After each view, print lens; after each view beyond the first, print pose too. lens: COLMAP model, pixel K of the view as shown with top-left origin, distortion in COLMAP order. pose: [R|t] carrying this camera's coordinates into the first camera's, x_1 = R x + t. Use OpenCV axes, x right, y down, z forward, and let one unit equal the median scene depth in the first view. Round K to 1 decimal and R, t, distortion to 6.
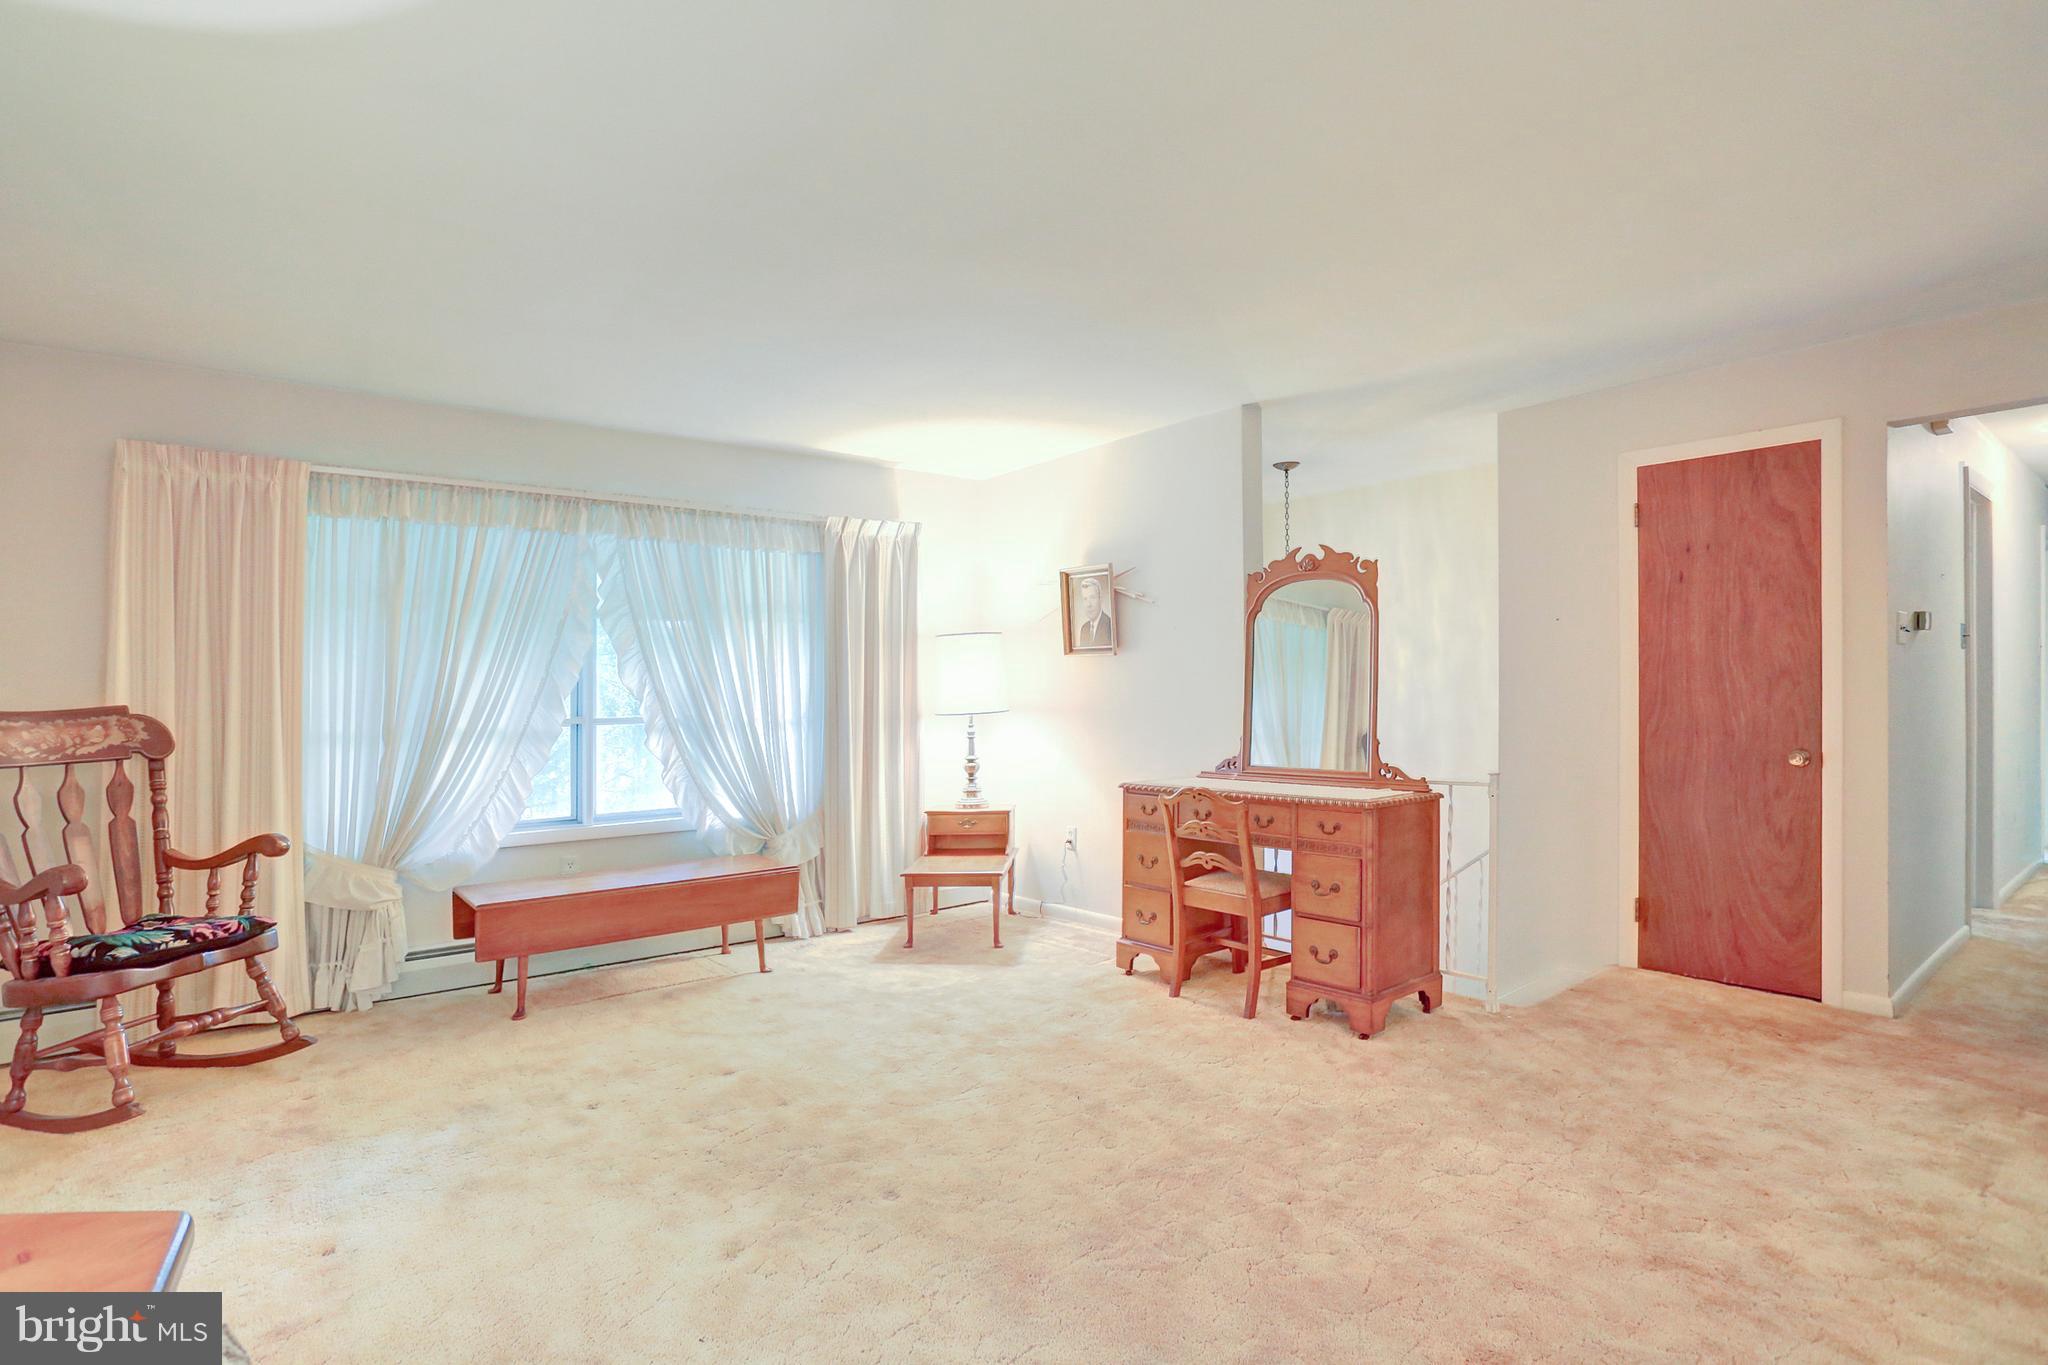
lens RADIAL K [[1092.1, 0, 1022.4], [0, 1092.1, 644.5], [0, 0, 1]] dist [-0.000374, 0.000581]
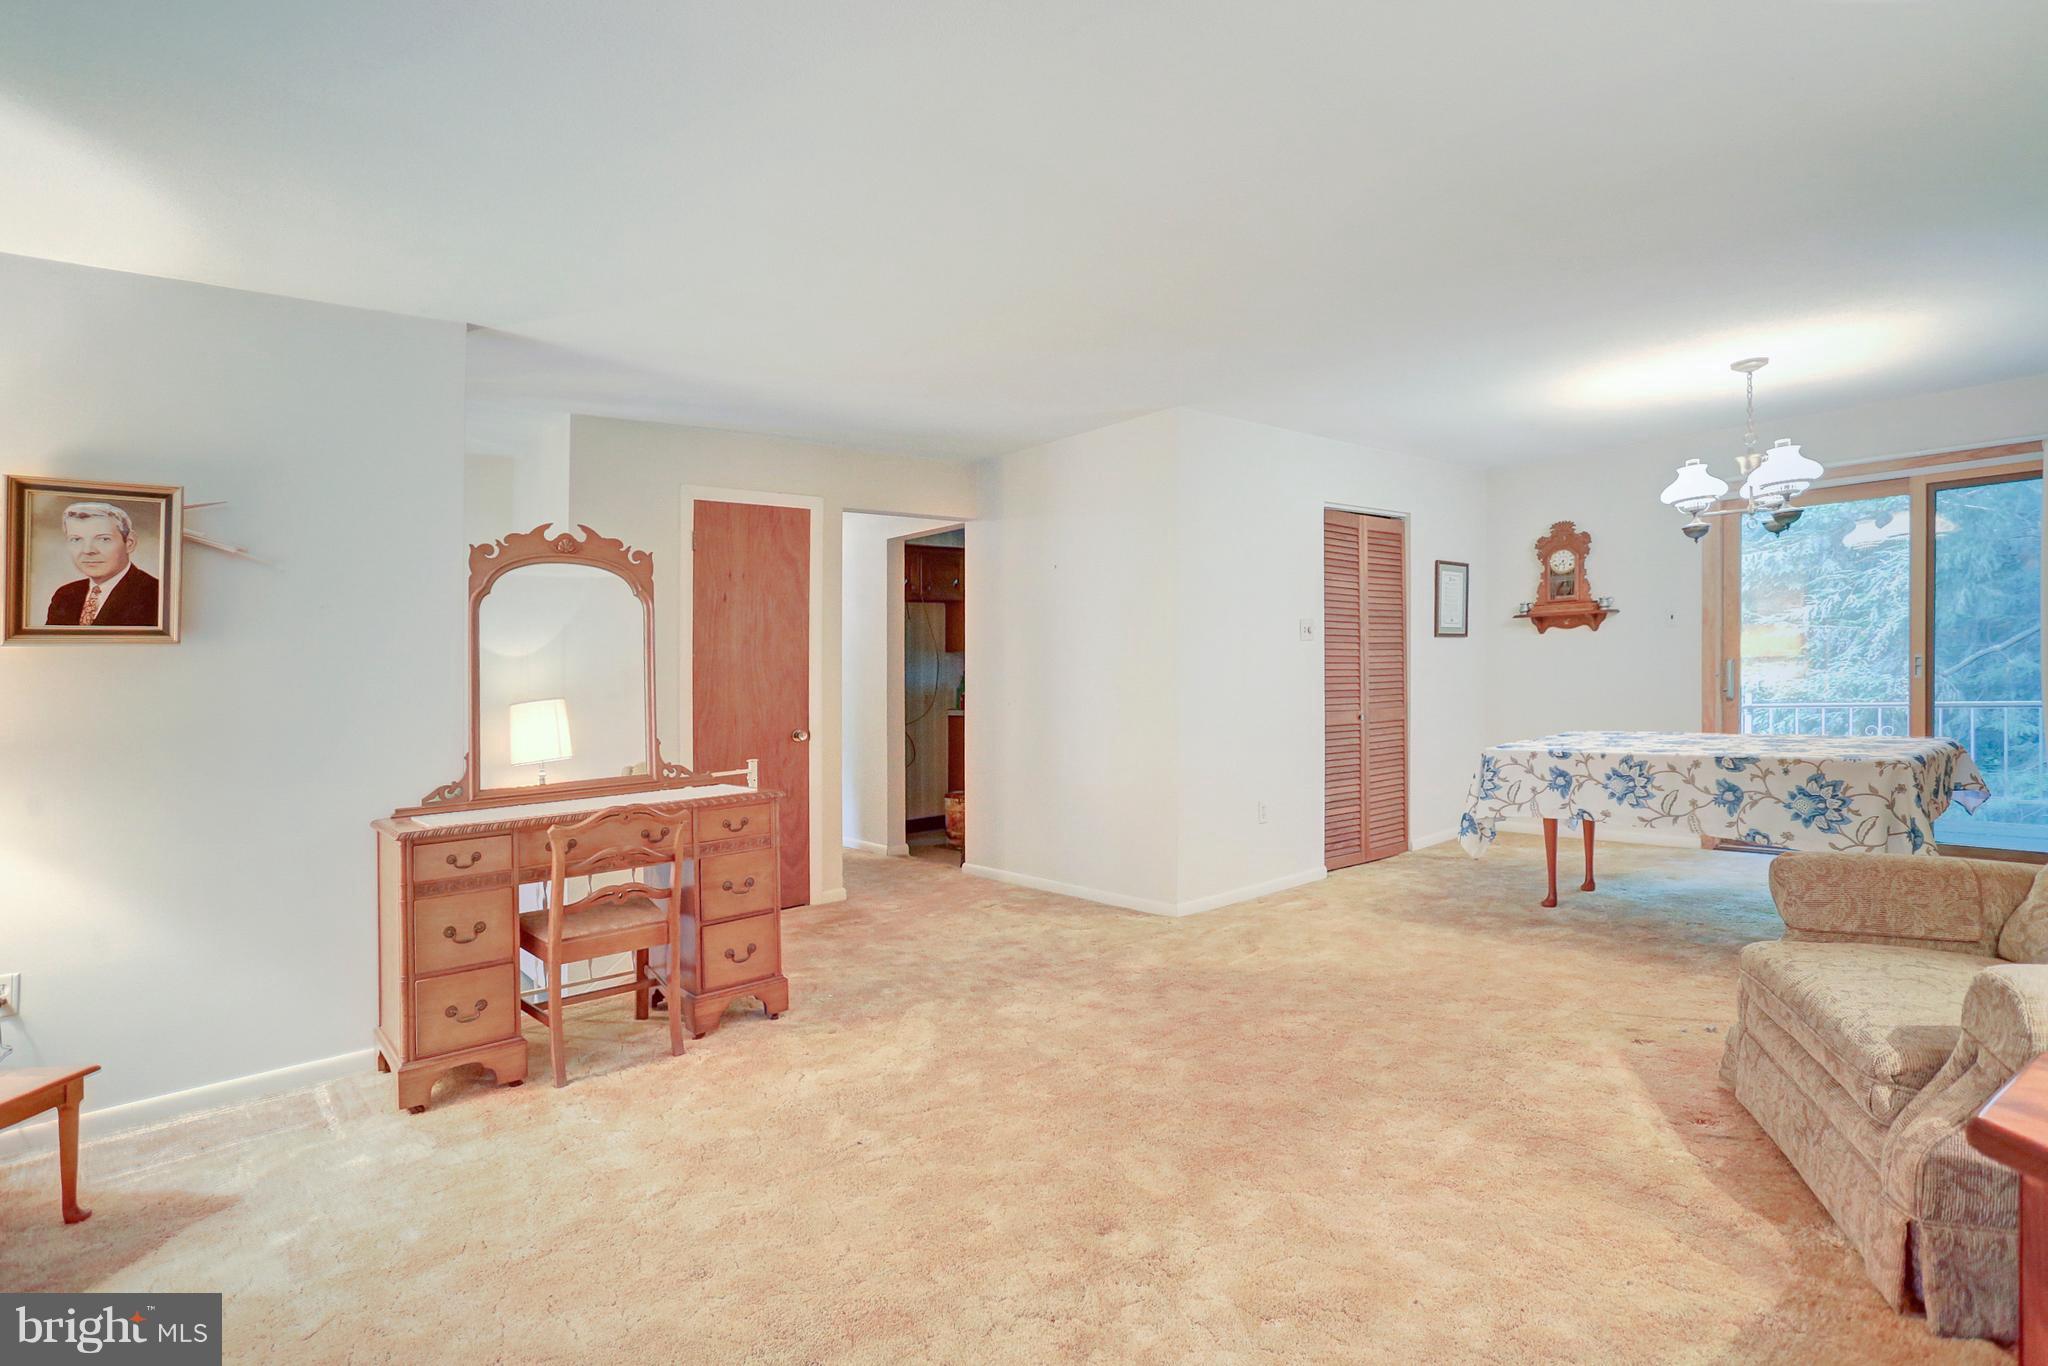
lens RADIAL K [[1072.5, 0, 1061.3], [0, 1072.5, 693.2], [0, 0, 1]] dist [-0.002741, -0.000126]
pose [[-0.041104, -0.005024, 0.999142, -0.669465], [-0.000565, 0.999987, 0.005005, 0.043355], [-0.999155, -0.000359, -0.041107, 0.719923]]
